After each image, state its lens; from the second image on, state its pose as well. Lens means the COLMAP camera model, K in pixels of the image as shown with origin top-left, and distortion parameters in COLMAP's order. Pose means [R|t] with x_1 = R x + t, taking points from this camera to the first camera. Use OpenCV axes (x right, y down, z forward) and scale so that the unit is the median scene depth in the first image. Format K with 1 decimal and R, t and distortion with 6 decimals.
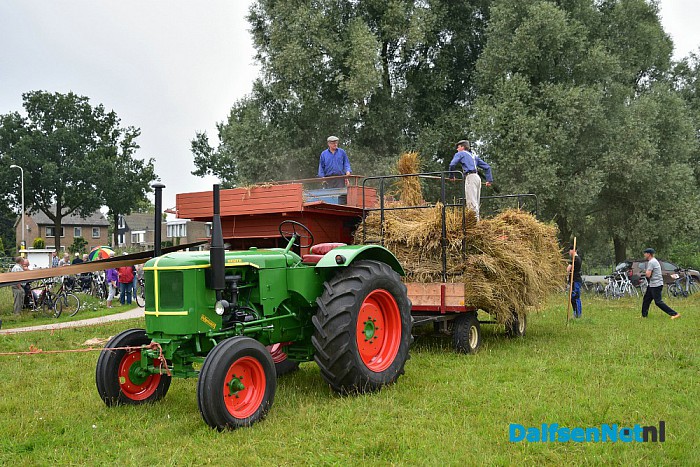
lens RADIAL K [[732.2, 0, 349.6], [0, 732.2, 244.9], [0, 0, 1]] dist [-0.141999, 0.006070]
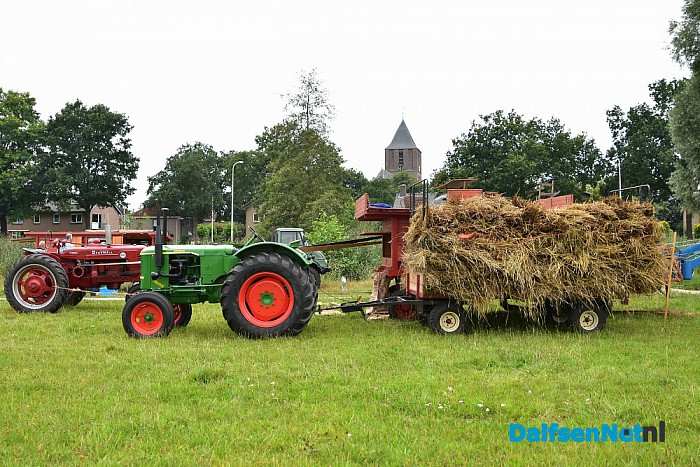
lens RADIAL K [[732.2, 0, 349.6], [0, 732.2, 244.9], [0, 0, 1]] dist [-0.141999, 0.006070]
pose [[0.563291, 0.013207, -0.826153, 0.162125], [0.008272, 0.999732, 0.021622, -0.002936], [0.826217, -0.019014, 0.563031, 0.036532]]
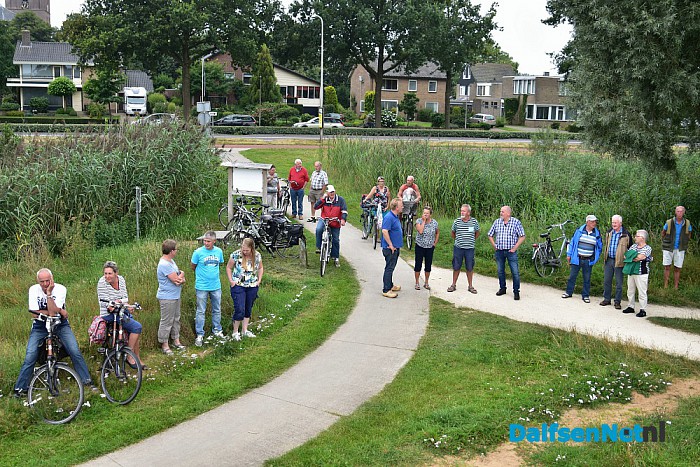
lens RADIAL K [[726.7, 0, 350.0], [0, 726.7, 233.5], [0, 0, 1]] dist [-0.097947, 0.021823]
pose [[0.884220, 0.125284, -0.449954, -0.019296], [-0.033379, 0.977841, 0.206673, -0.028491], [0.465876, -0.167725, 0.868808, 0.185820]]
